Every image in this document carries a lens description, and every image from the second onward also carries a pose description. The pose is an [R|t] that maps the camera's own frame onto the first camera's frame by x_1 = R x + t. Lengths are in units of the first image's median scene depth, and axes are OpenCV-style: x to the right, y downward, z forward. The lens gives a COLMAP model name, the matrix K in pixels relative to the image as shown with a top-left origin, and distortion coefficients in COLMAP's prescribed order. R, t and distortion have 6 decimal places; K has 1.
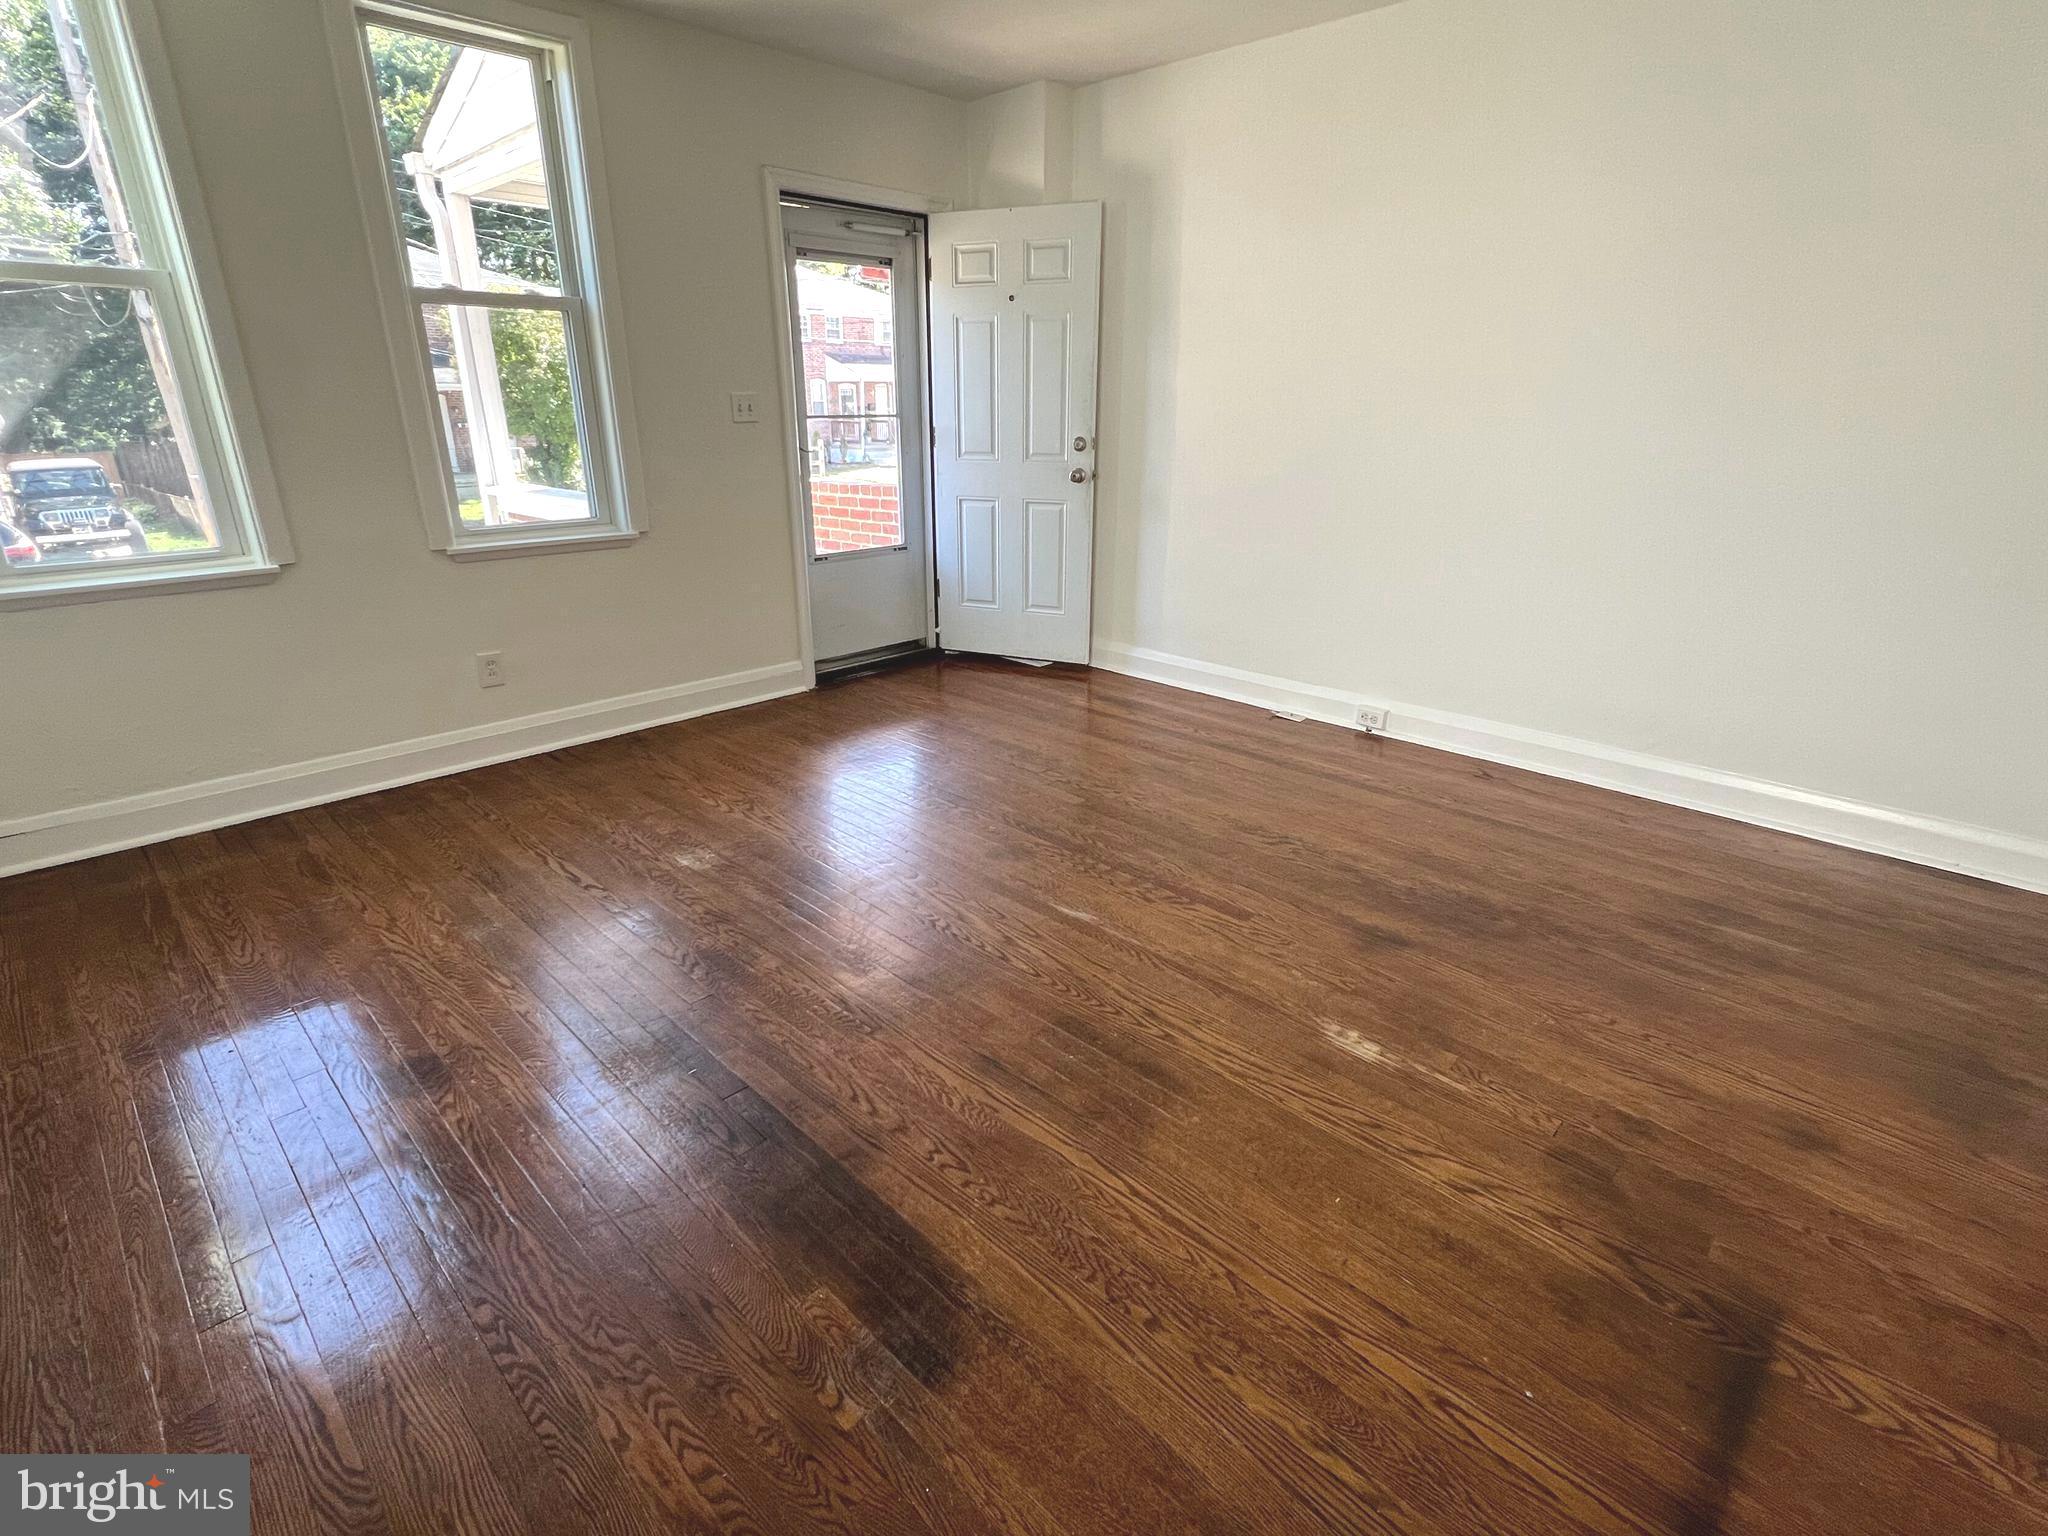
lens RADIAL K [[986.9, 0, 1020.1], [0, 986.9, 769.1], [0, 0, 1]] dist [-0.002195, 0.001103]
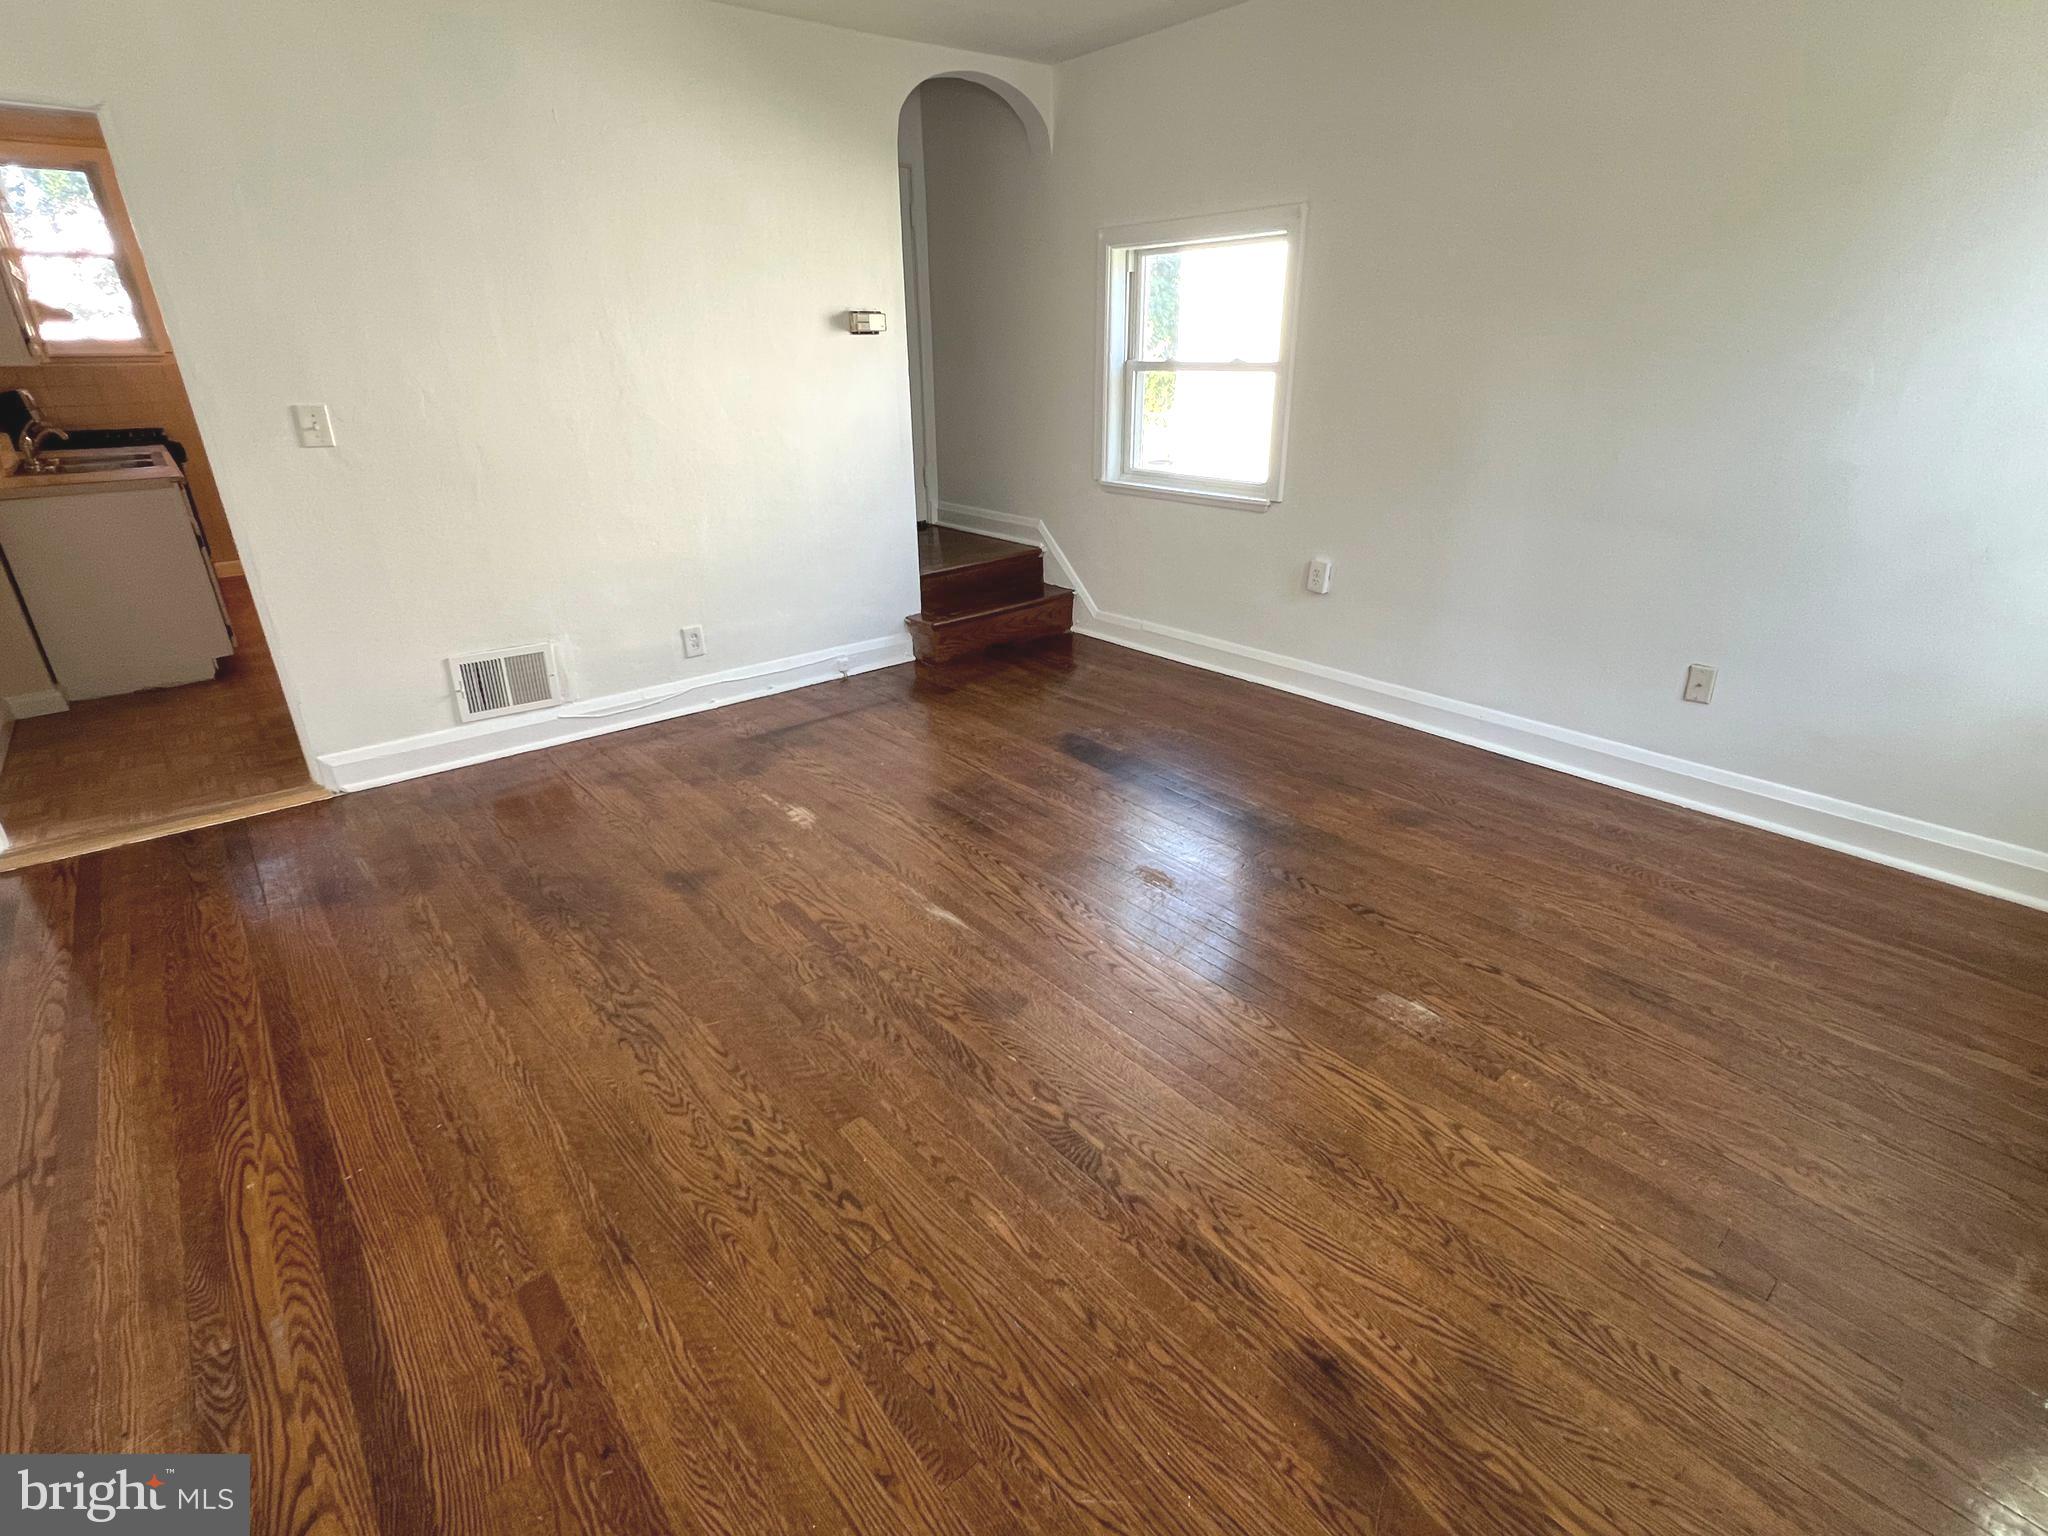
lens RADIAL K [[986.9, 0, 1020.1], [0, 986.9, 769.1], [0, 0, 1]] dist [-0.002195, 0.001103]
pose [[-0.995393, -0.030644, 0.090848, -0.088517], [0.041318, 0.717941, 0.694876, -0.545521], [-0.086518, 0.695429, -0.713368, 1.347168]]
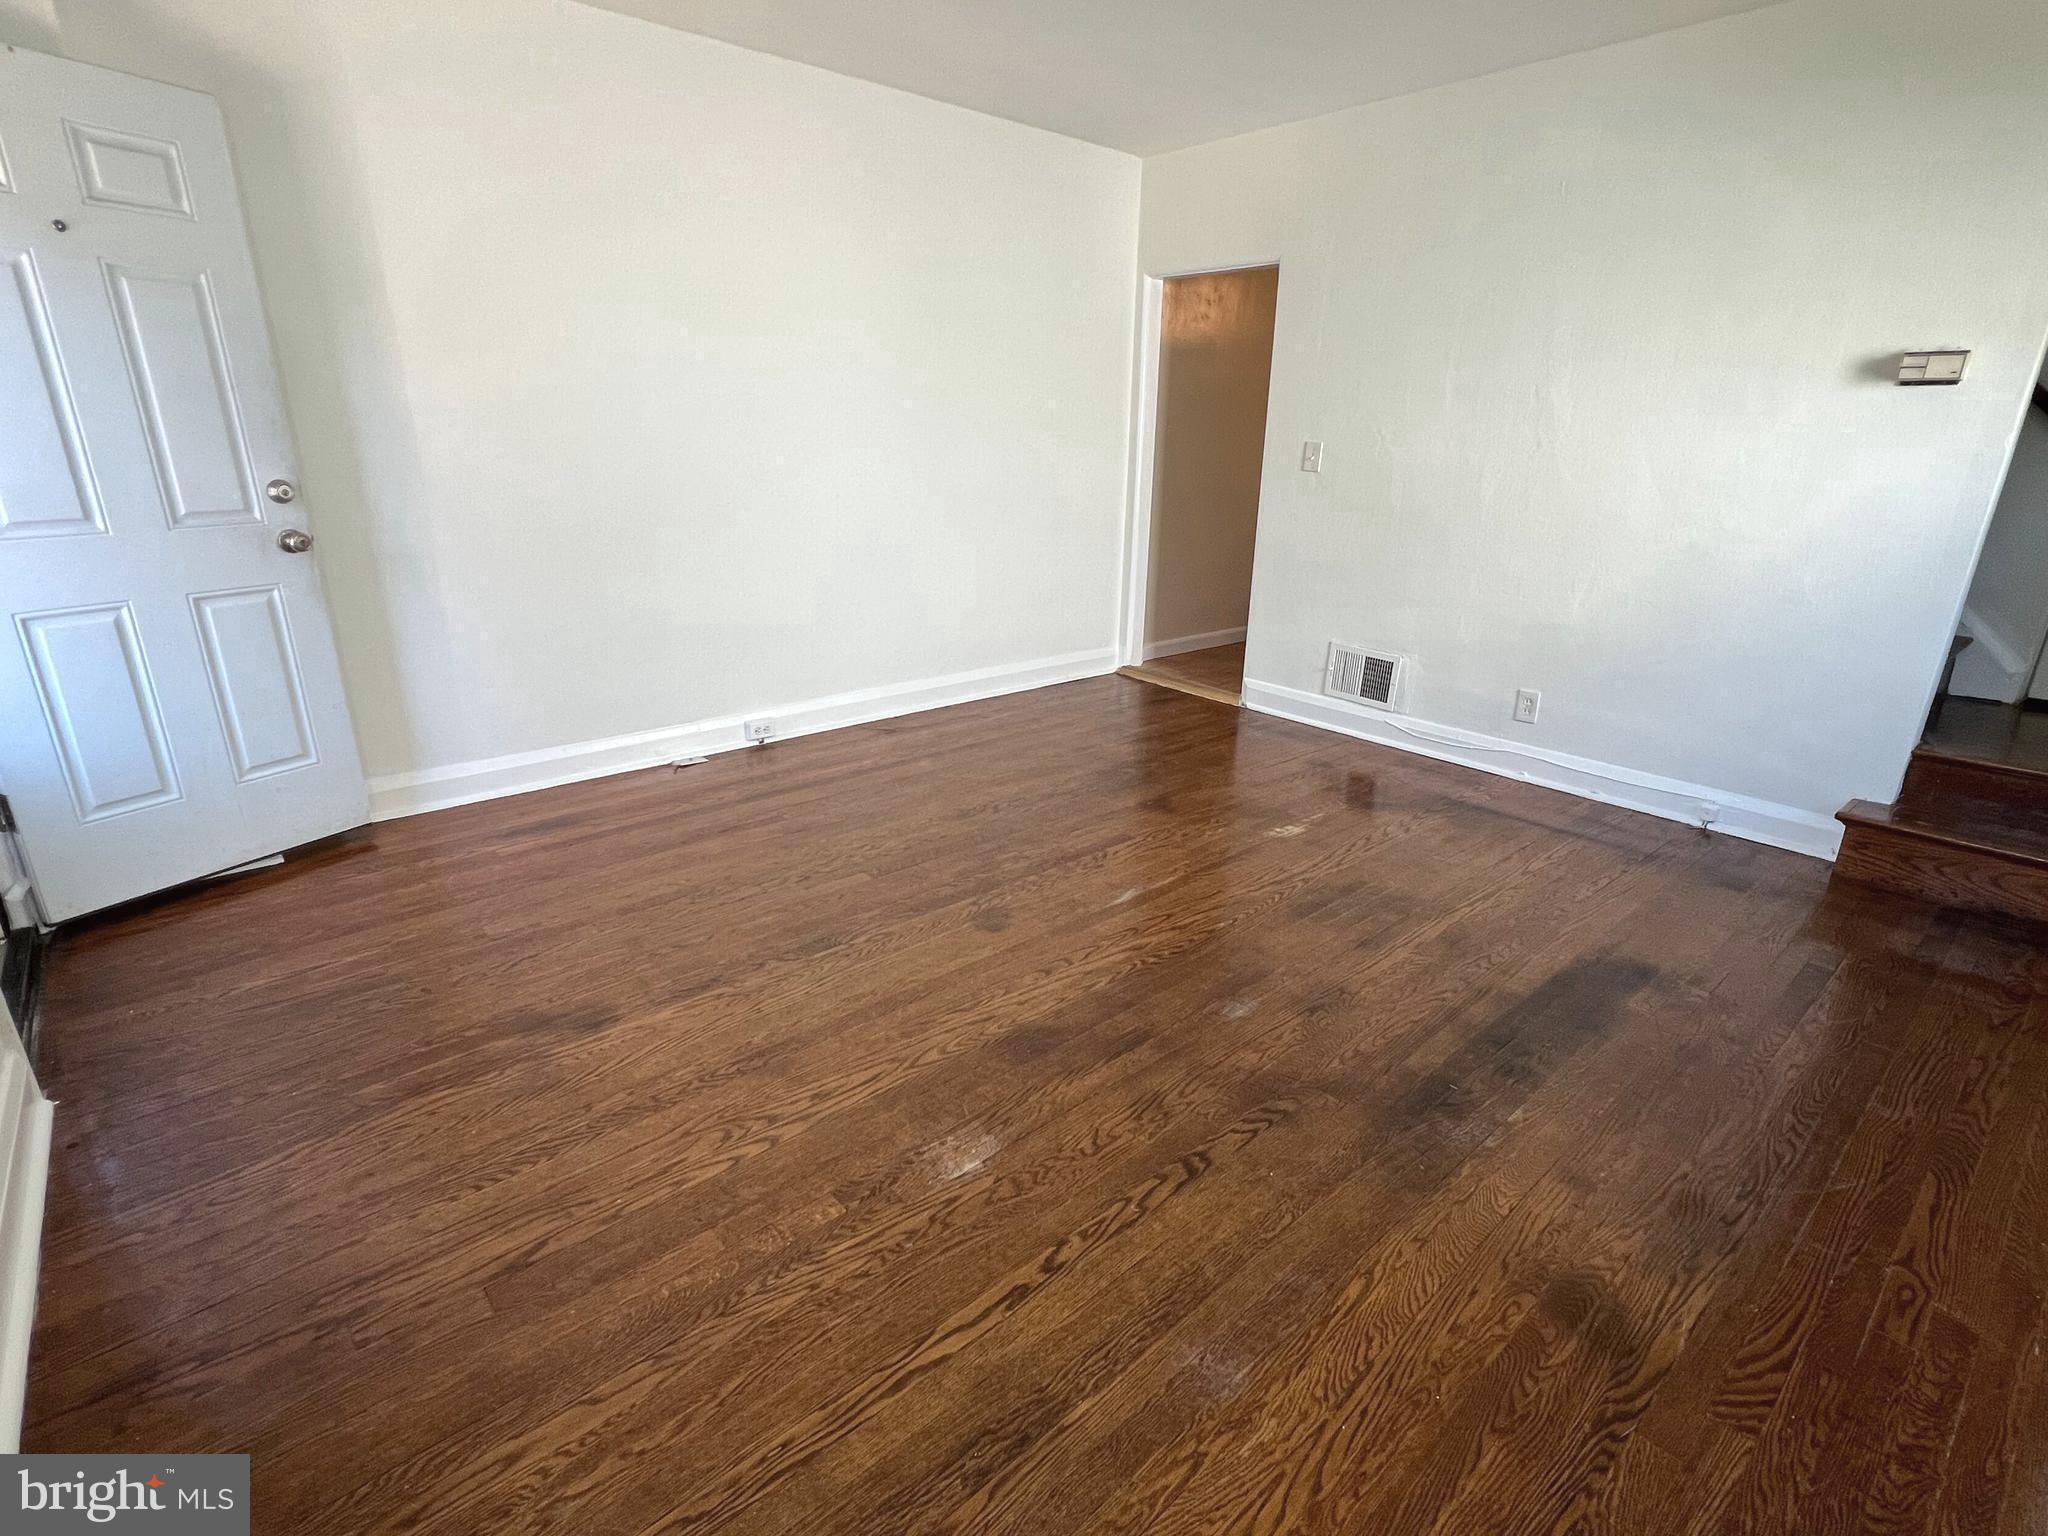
lens RADIAL K [[986.9, 0, 1020.1], [0, 986.9, 769.1], [0, 0, 1]] dist [-0.002195, 0.001103]
pose [[0.083032, -0.324992, 0.942065, -0.783468], [0.340634, 0.897645, 0.279645, -0.271791], [-0.936522, 0.297679, 0.185237, 0.727567]]
